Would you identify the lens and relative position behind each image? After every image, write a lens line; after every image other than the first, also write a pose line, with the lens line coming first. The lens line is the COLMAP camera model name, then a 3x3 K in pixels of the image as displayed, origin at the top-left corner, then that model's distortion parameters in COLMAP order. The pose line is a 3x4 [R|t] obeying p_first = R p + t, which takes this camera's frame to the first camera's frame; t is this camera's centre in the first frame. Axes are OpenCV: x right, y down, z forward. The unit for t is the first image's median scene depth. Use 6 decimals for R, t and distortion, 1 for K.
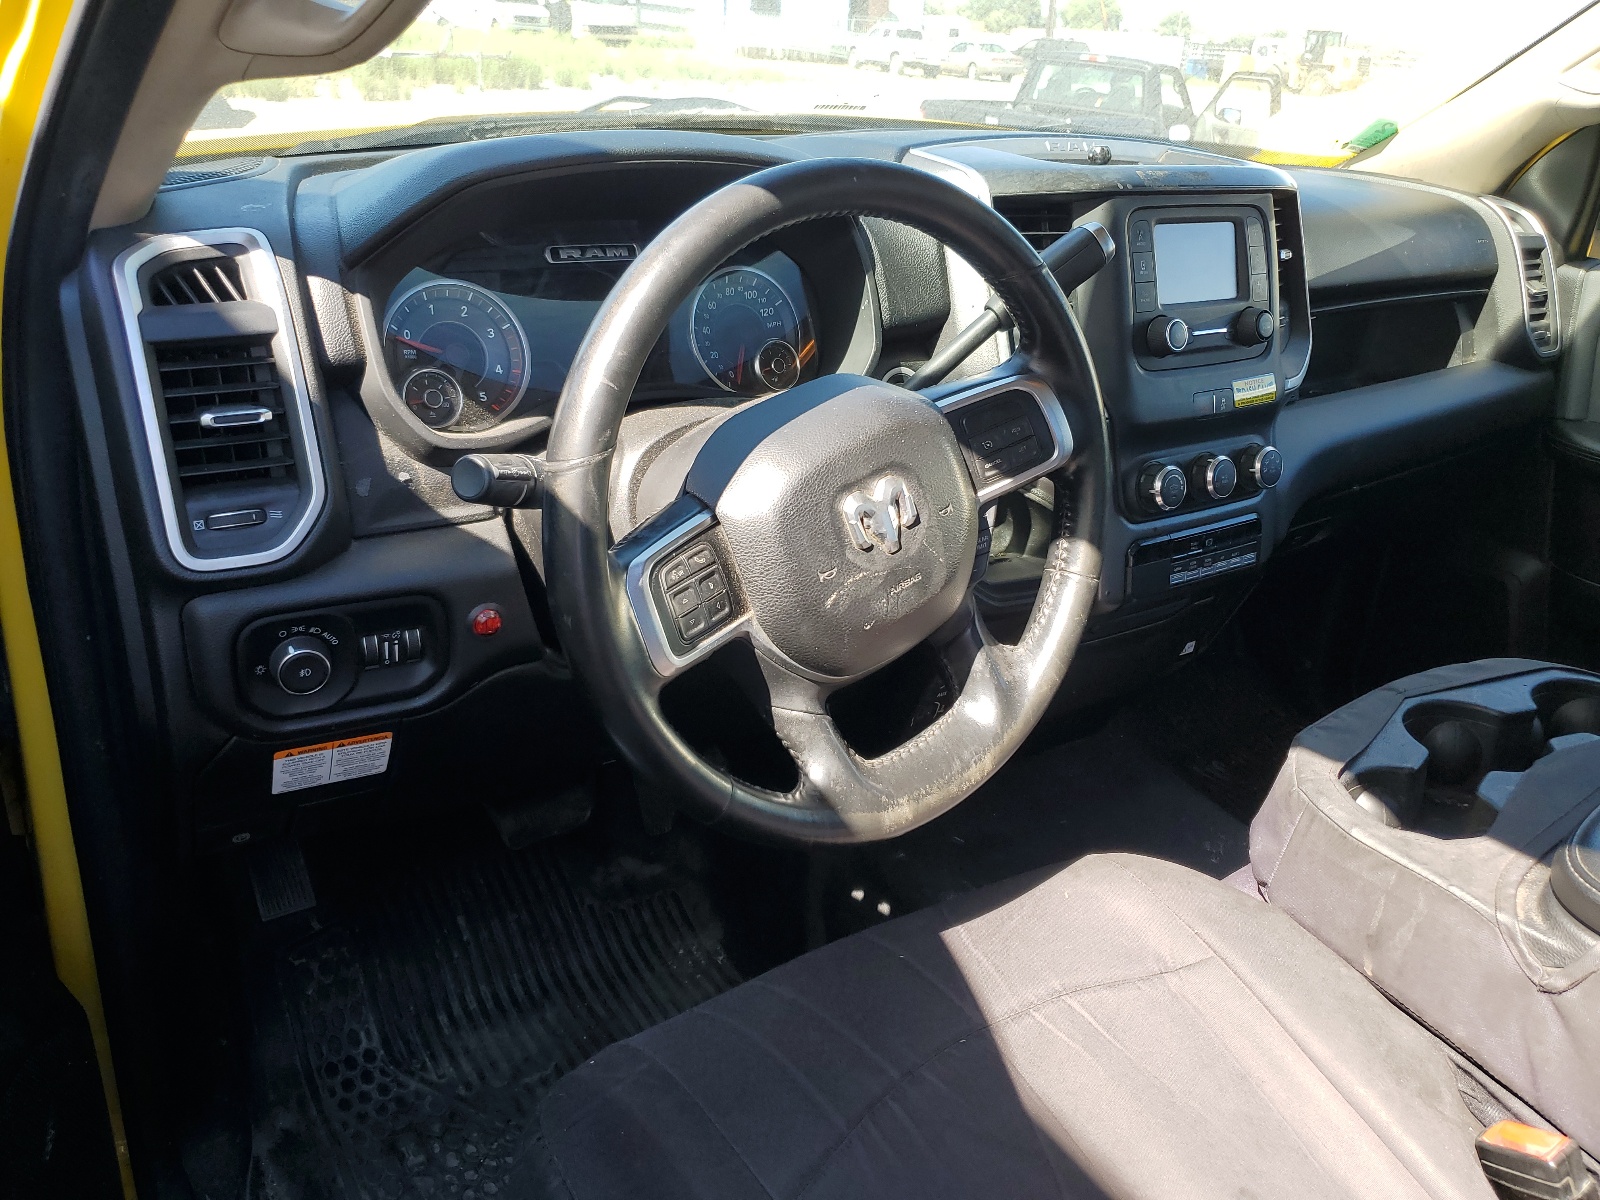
lens RADIAL K [[1225.7, 0, 800.4], [0, 1225.7, 567.9], [0, 0, 1]] dist [-0.001394, -0.000238]
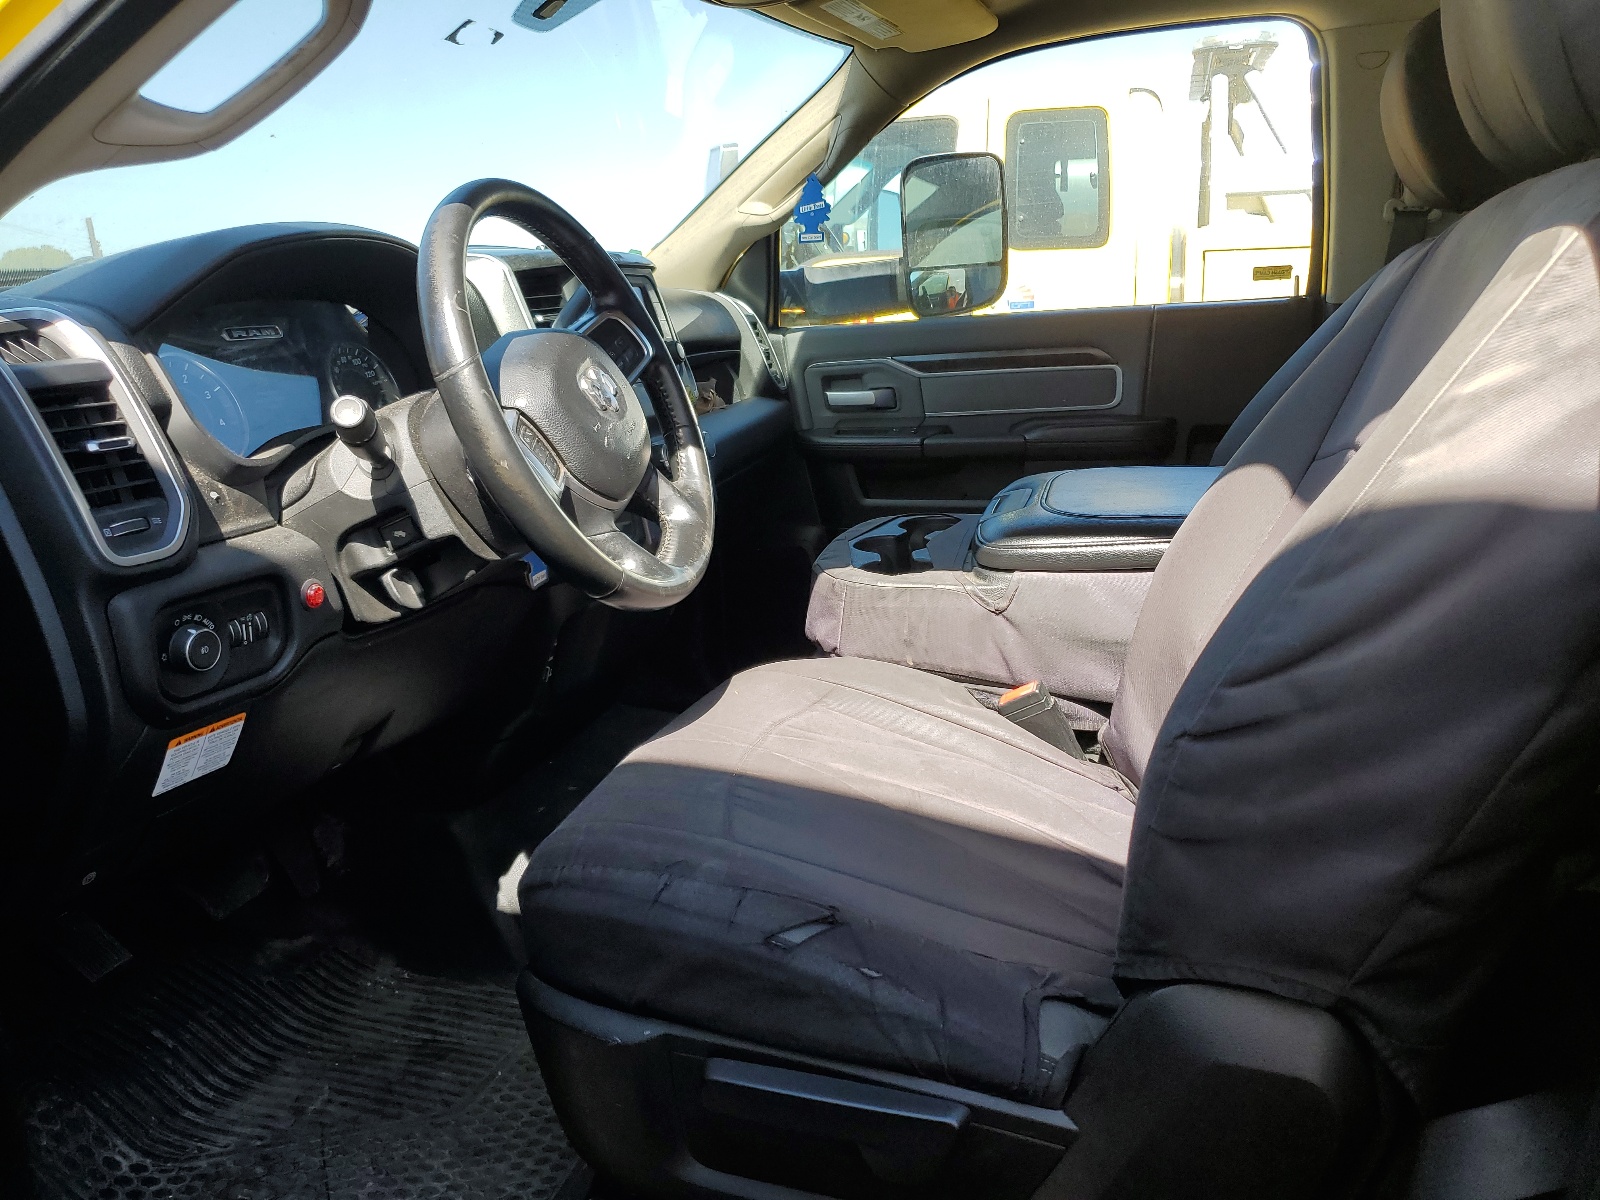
lens RADIAL K [[1225.7, 0, 799.6], [0, 1225.7, 600.3], [0, 0, 1]] dist [-0.001394, -0.000238]
pose [[0.764309, -0.235452, 0.600328, -0.437991], [0.322384, 0.945784, -0.039503, 0.179851], [-0.558480, 0.223729, 0.798778, -0.192388]]
